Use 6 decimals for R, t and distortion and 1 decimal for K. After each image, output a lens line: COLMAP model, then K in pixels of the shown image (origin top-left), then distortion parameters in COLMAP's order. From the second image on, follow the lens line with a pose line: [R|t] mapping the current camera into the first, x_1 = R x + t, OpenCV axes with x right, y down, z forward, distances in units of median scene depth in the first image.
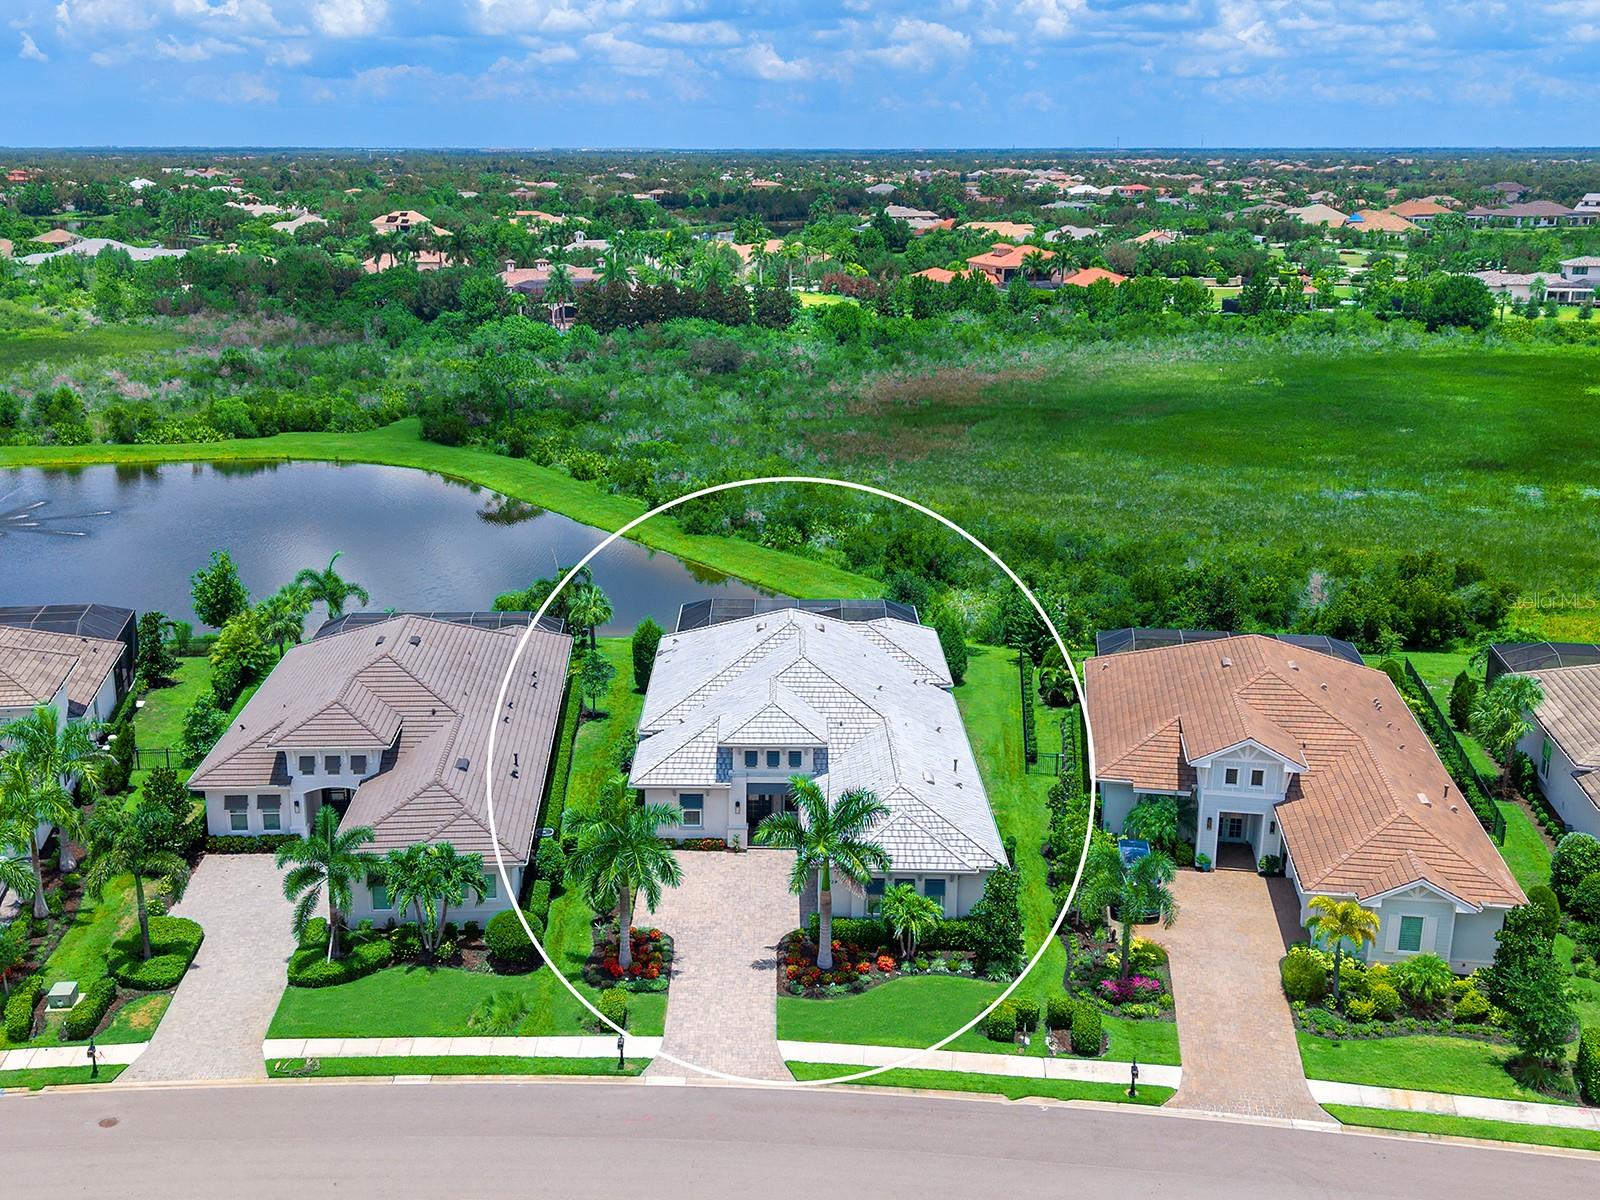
lens RADIAL K [[1639.7, 0, 751.4], [0, 1639.7, 676.9], [0, 0, 1]] dist [0.113294, -0.248936]
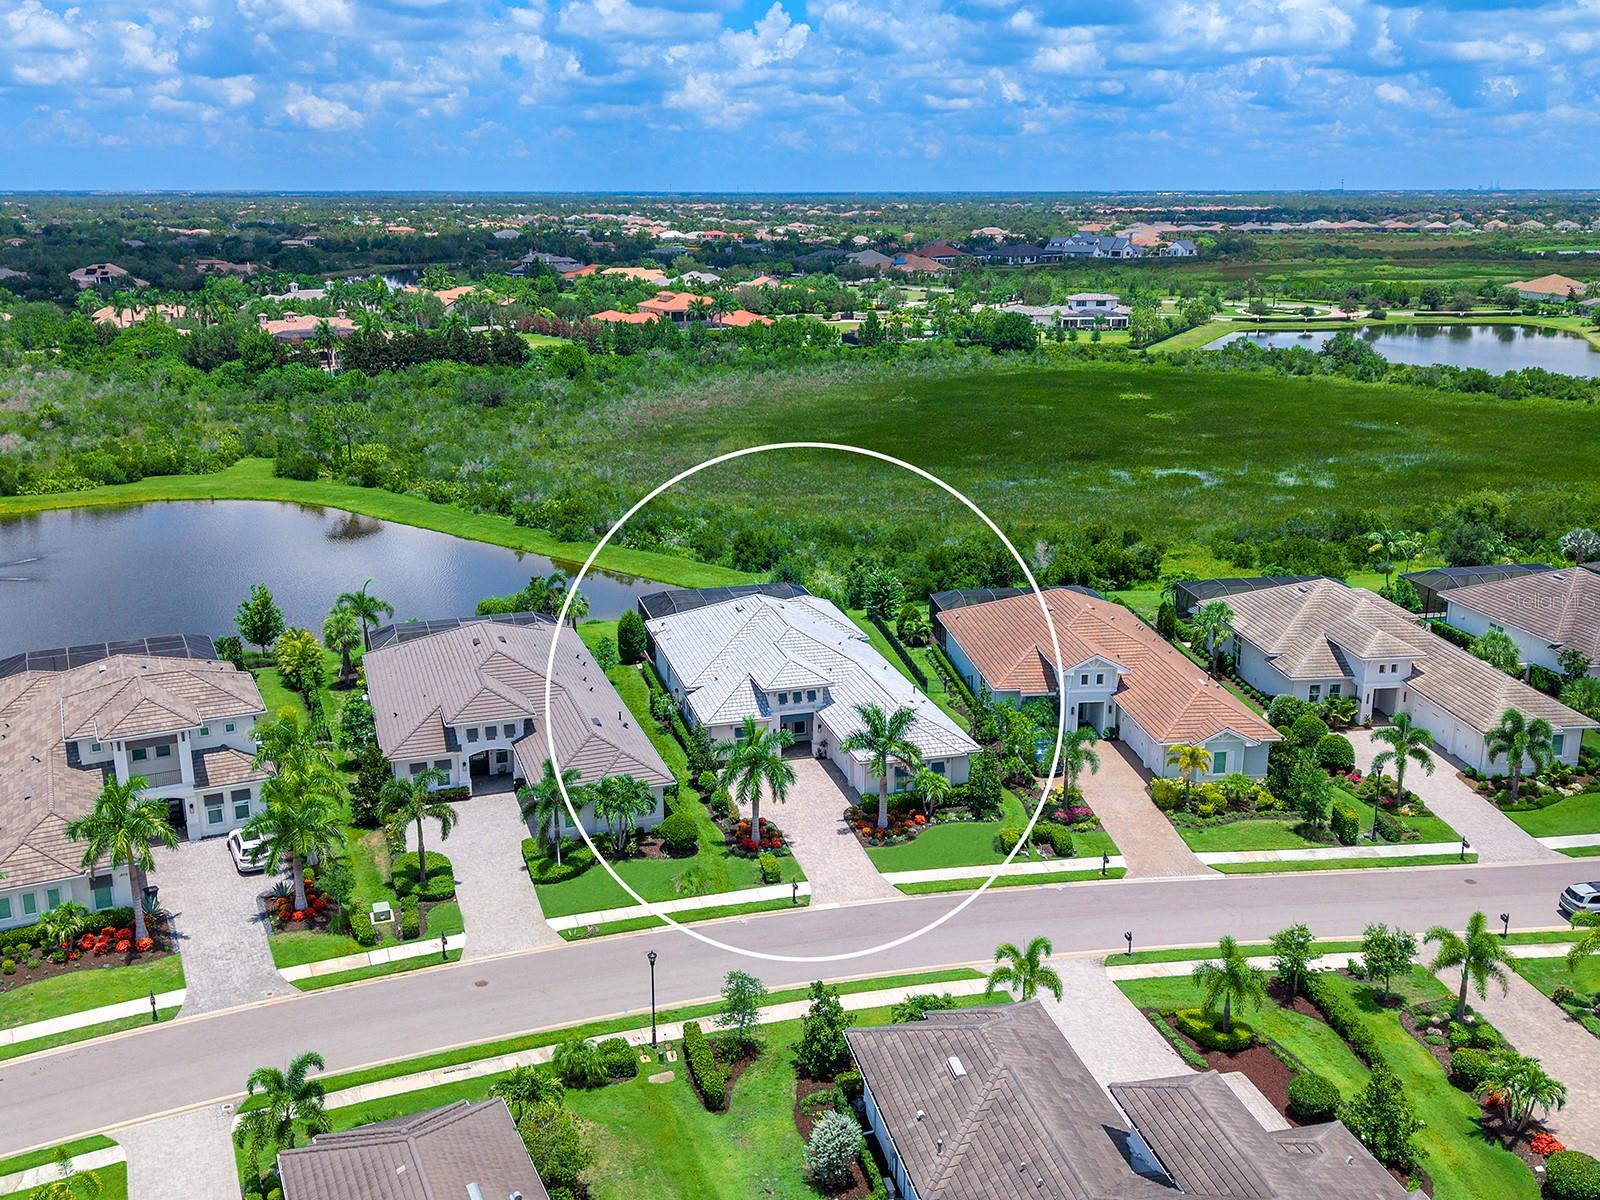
lens RADIAL K [[1375.8, 0, 800.0], [0, 1375.8, 600.0], [0, 0, 1]] dist [0.140014, -0.332060]
pose [[0.959715, -0.078393, 0.269817, -0.345486], [0.085737, 0.996197, -0.015523, -0.019601], [-0.267574, 0.038031, 0.962786, -0.215313]]
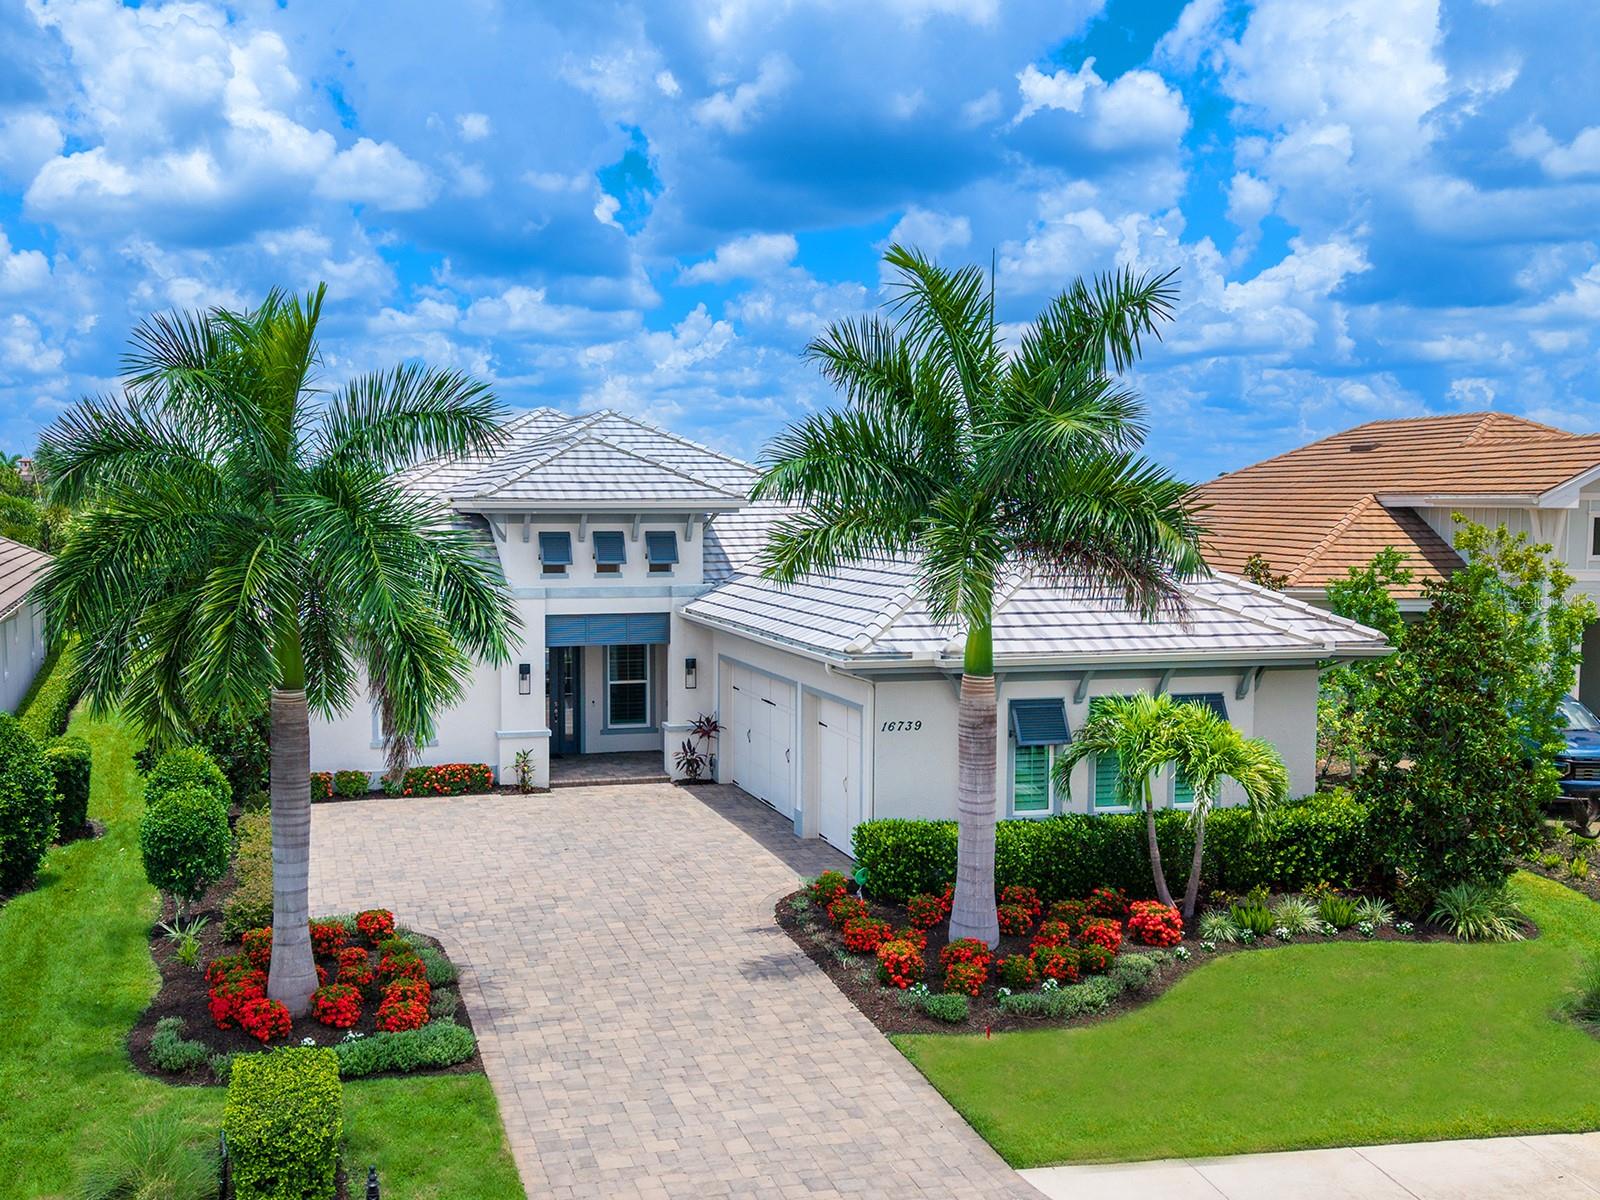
lens RADIAL K [[1614.1, 0, 710.3], [0, 1614.1, 706.6], [0, 0, 1]] dist [0.028425, -0.030476]
pose [[0.963146, -0.041015, 0.265833, -0.076633], [0.082844, 0.985496, -0.148105, 0.165523], [-0.255903, 0.164669, 0.952574, 0.693957]]
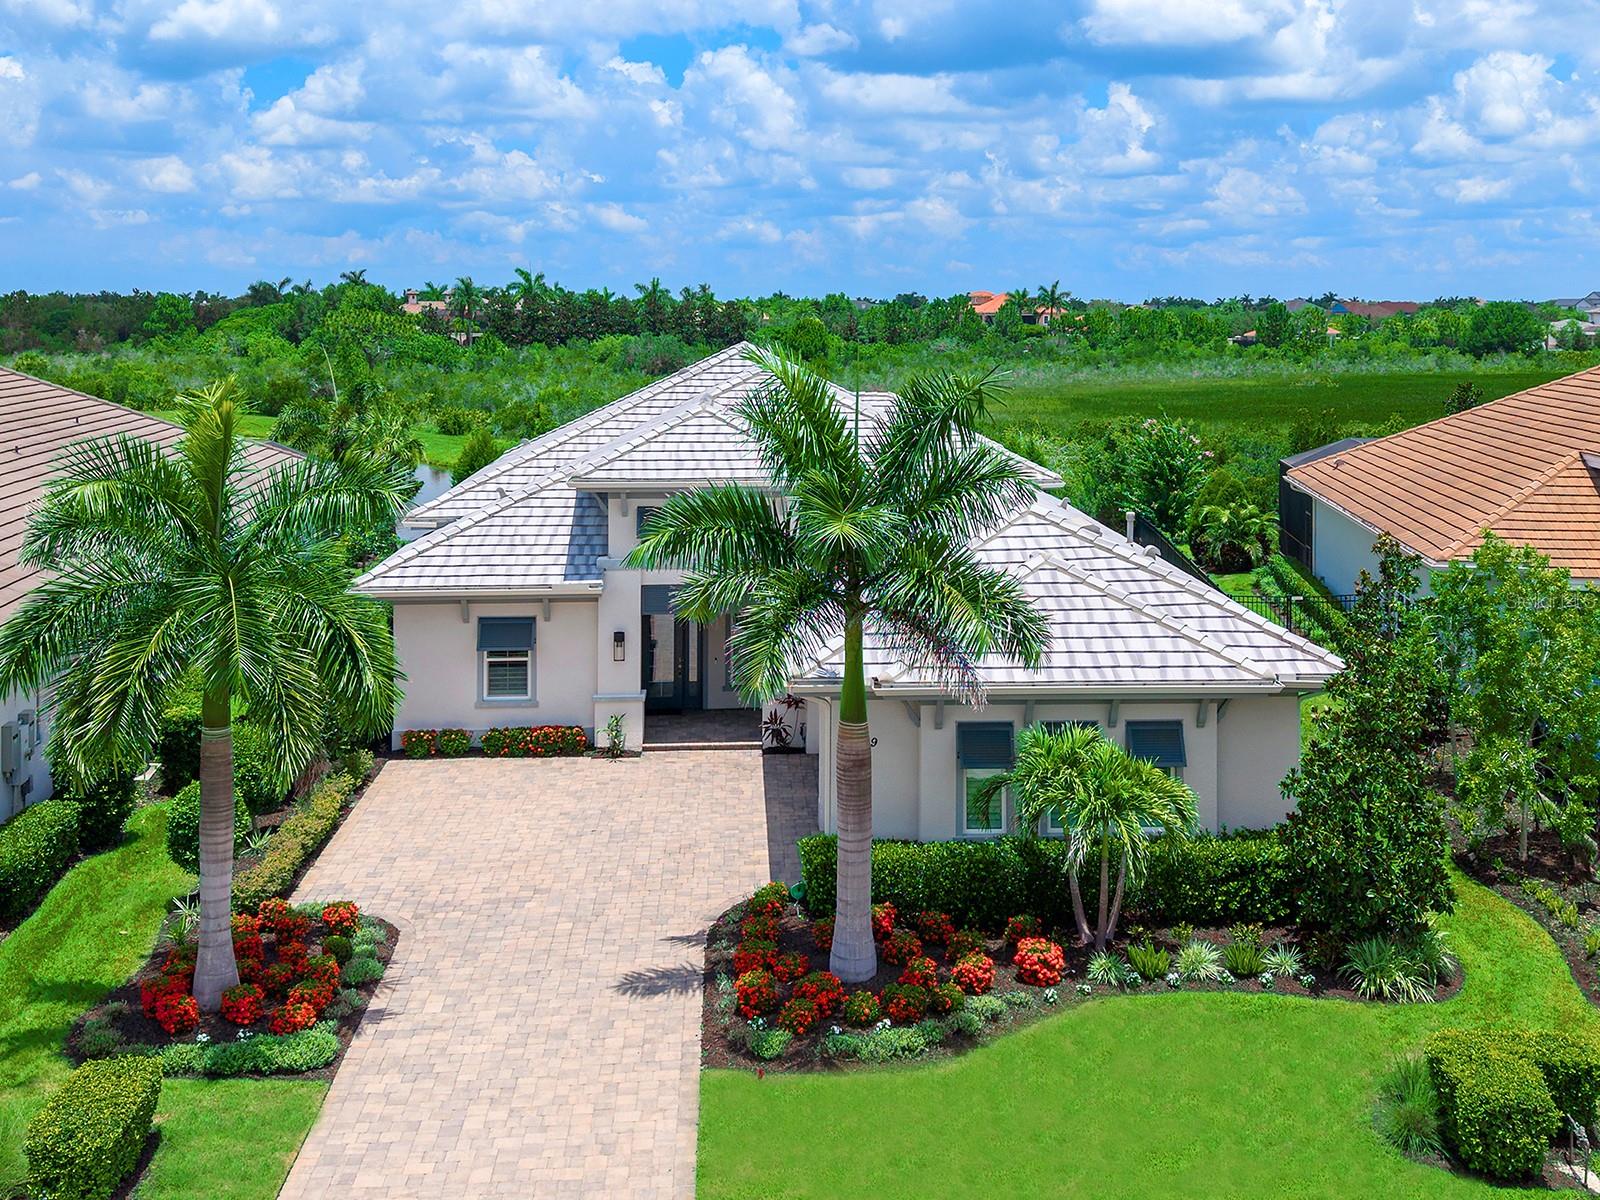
lens RADIAL K [[1764.1, 0, 849.2], [0, 1764.1, 451.6], [0, 0, 1]] dist [0.084441, -0.141427]
pose [[0.996665, -0.011736, 0.080753, 0.016419], [0.028562, 0.977177, -0.210497, 0.142862], [-0.076440, 0.212101, 0.974254, 0.615293]]
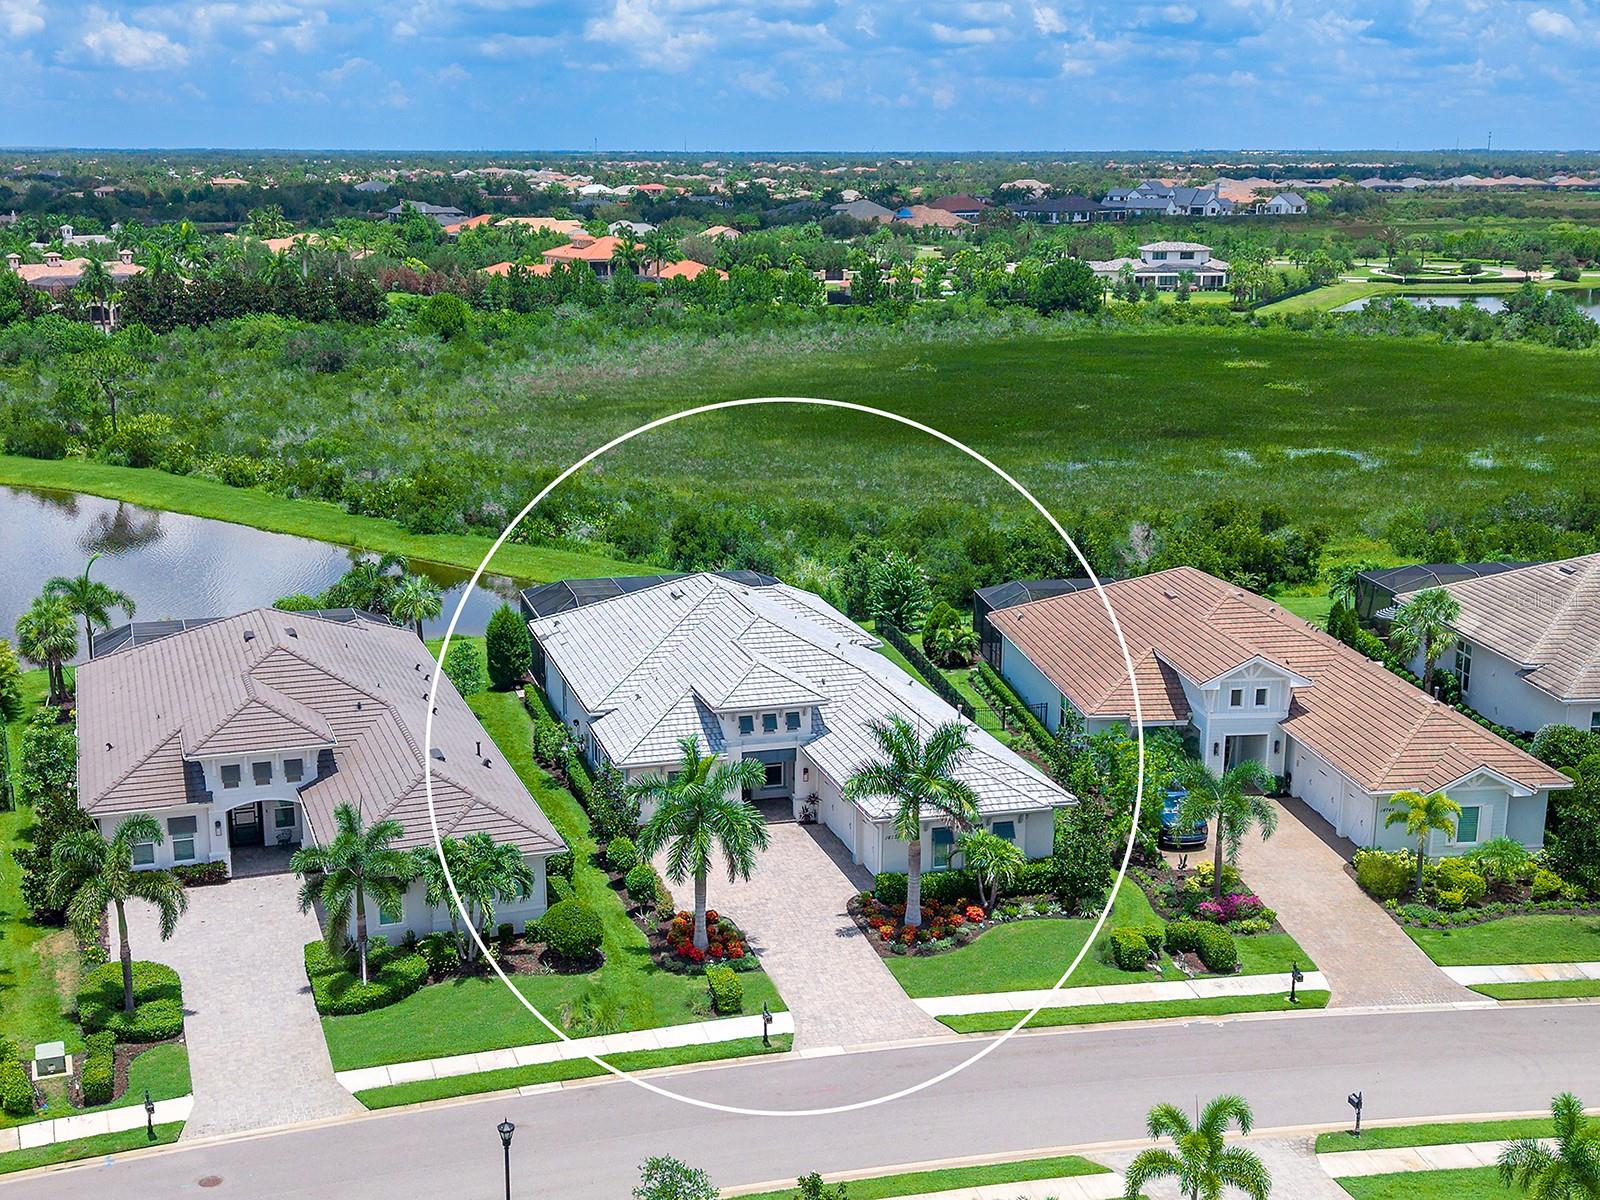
lens RADIAL K [[1841.2, 0, 768.4], [0, 1841.2, 708.0], [0, 0, 1]] dist [0.132742, -0.319896]
pose [[0.959689, -0.080120, 0.269403, -0.288058], [0.084207, 0.996442, -0.003629, 0.050784], [-0.268154, 0.026168, 0.963021, 0.028677]]
